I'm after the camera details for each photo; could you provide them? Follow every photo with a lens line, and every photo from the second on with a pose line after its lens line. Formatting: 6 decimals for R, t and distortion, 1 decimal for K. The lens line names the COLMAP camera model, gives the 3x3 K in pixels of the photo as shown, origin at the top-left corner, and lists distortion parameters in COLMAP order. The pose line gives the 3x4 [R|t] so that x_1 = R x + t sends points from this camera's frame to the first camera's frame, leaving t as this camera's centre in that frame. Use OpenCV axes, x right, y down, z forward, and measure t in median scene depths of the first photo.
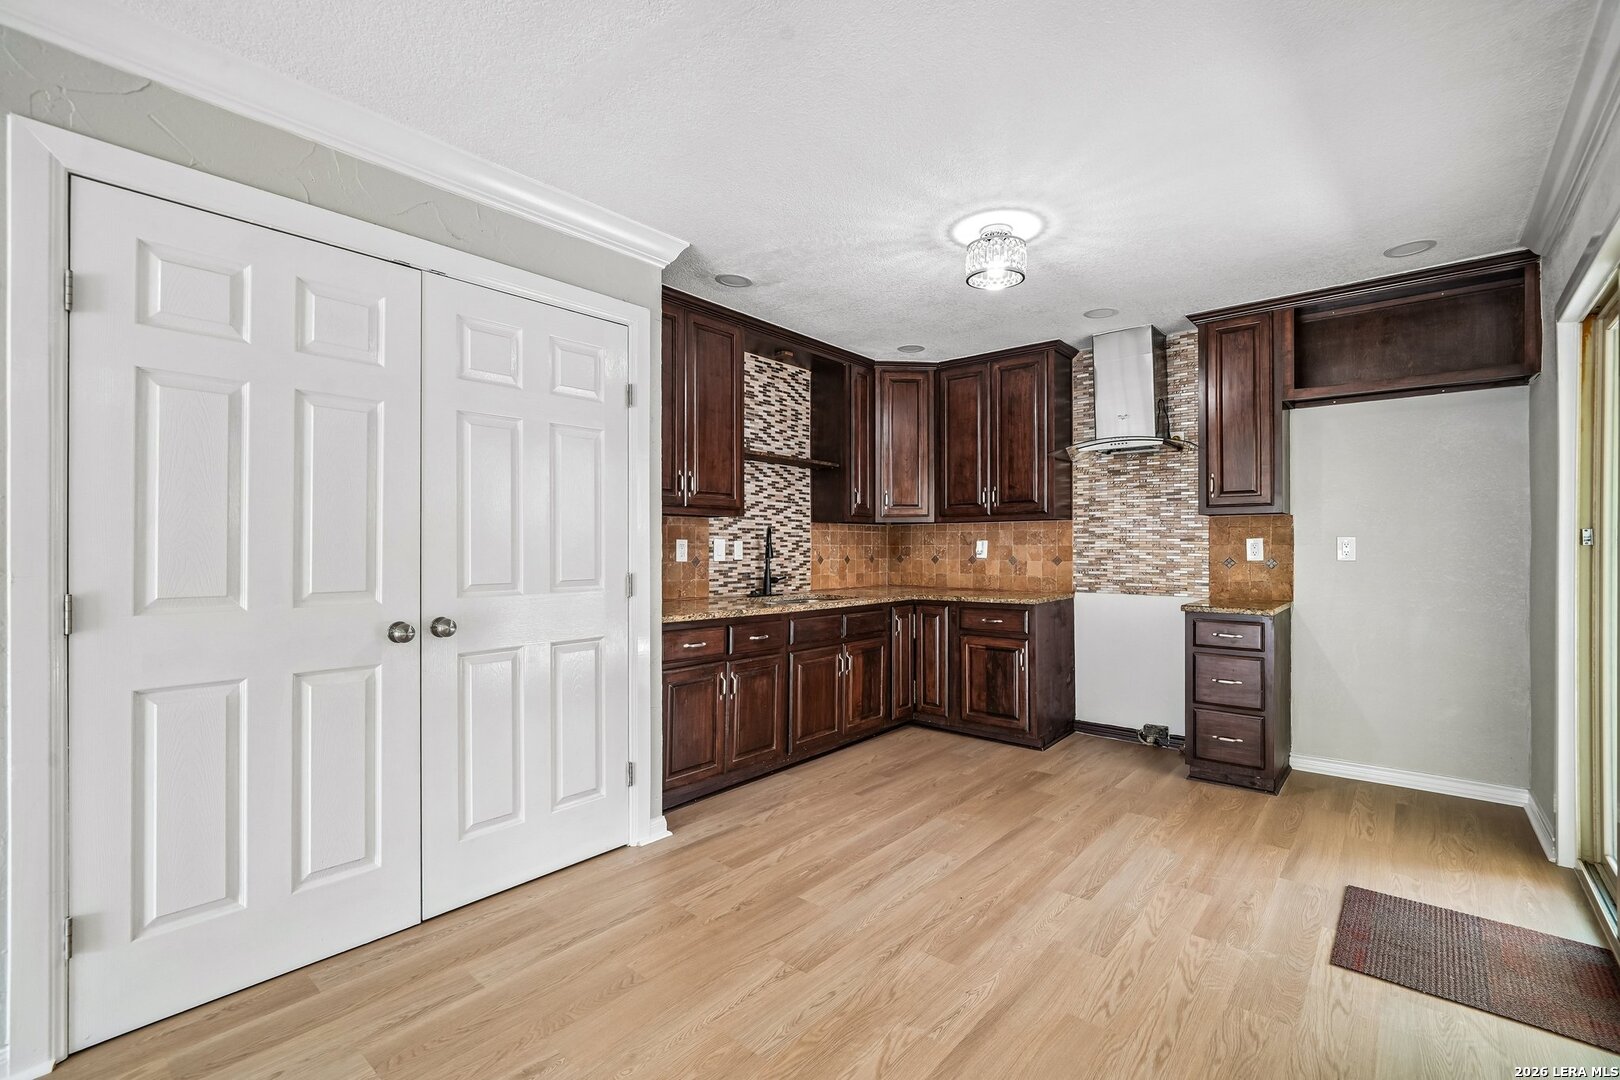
lens RADIAL K [[691.6, 0, 809.8], [0, 691.6, 546.8], [0, 0, 1]] dist [-0.009753, 0.003200]
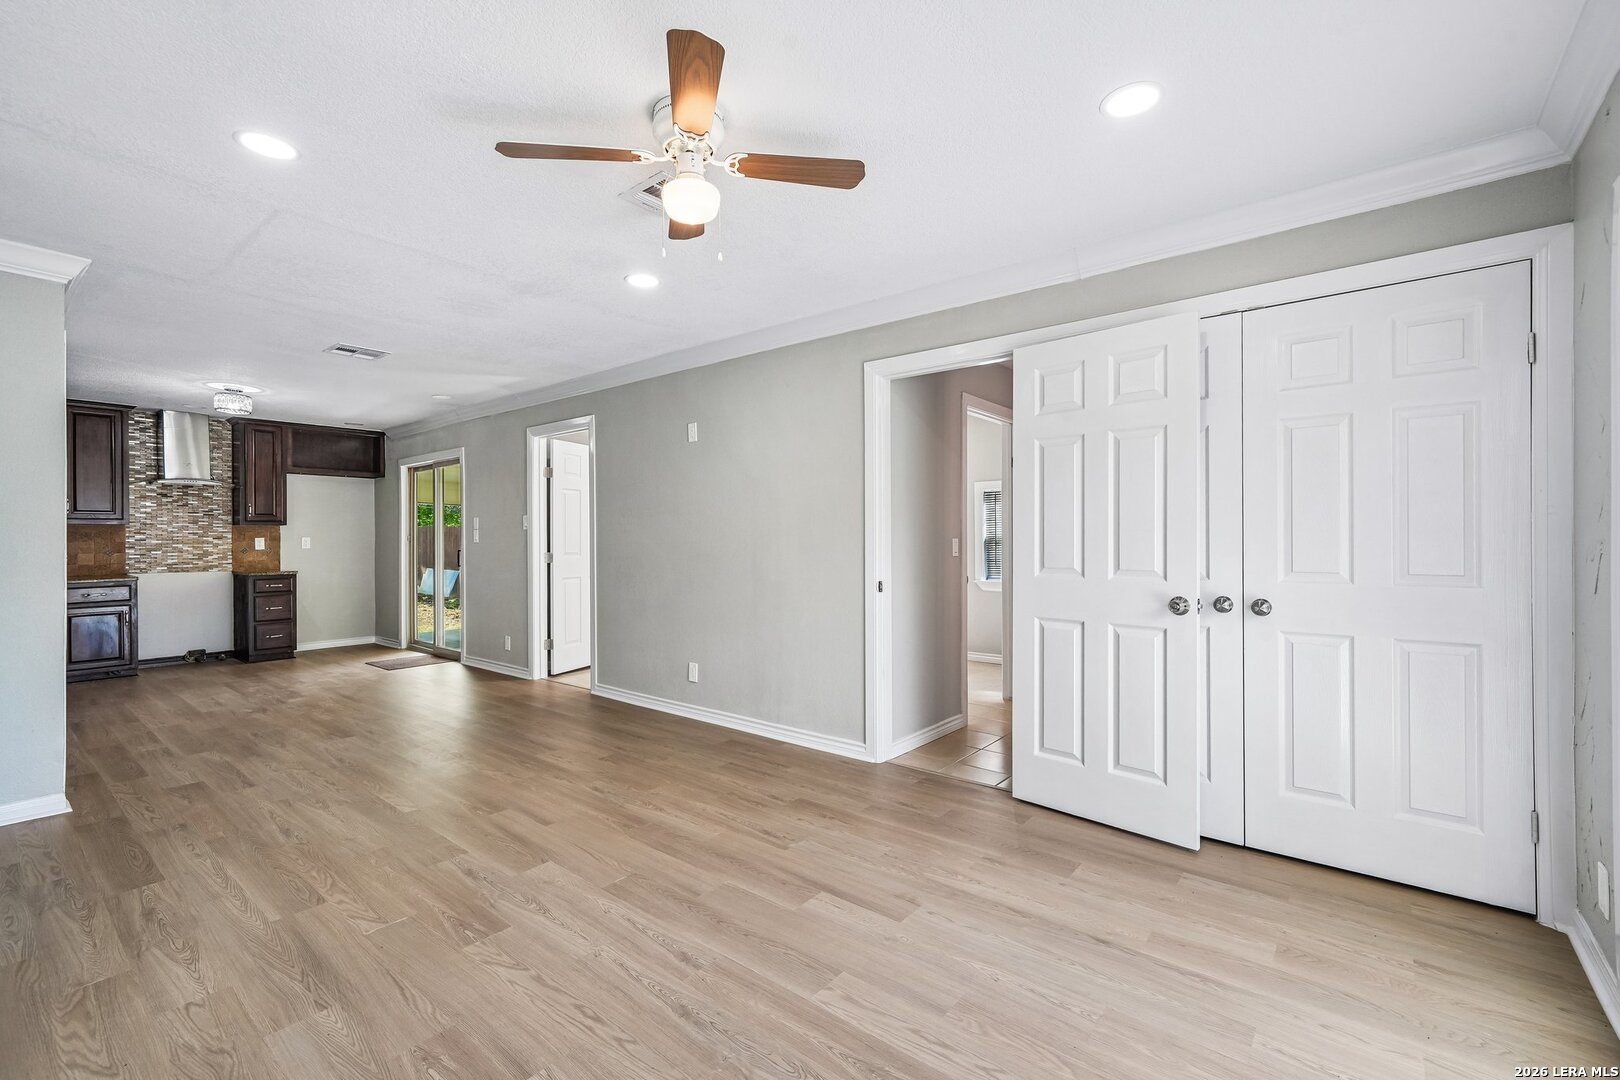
lens RADIAL K [[691.6, 0, 828.4], [0, 691.6, 535.5], [0, 0, 1]] dist [-0.009753, 0.003200]
pose [[-0.046078, 0.003994, 0.998930, -1.257421], [0.006415, 0.999973, -0.003702, -0.001410], [-0.998917, 0.006237, -0.046103, -0.458189]]
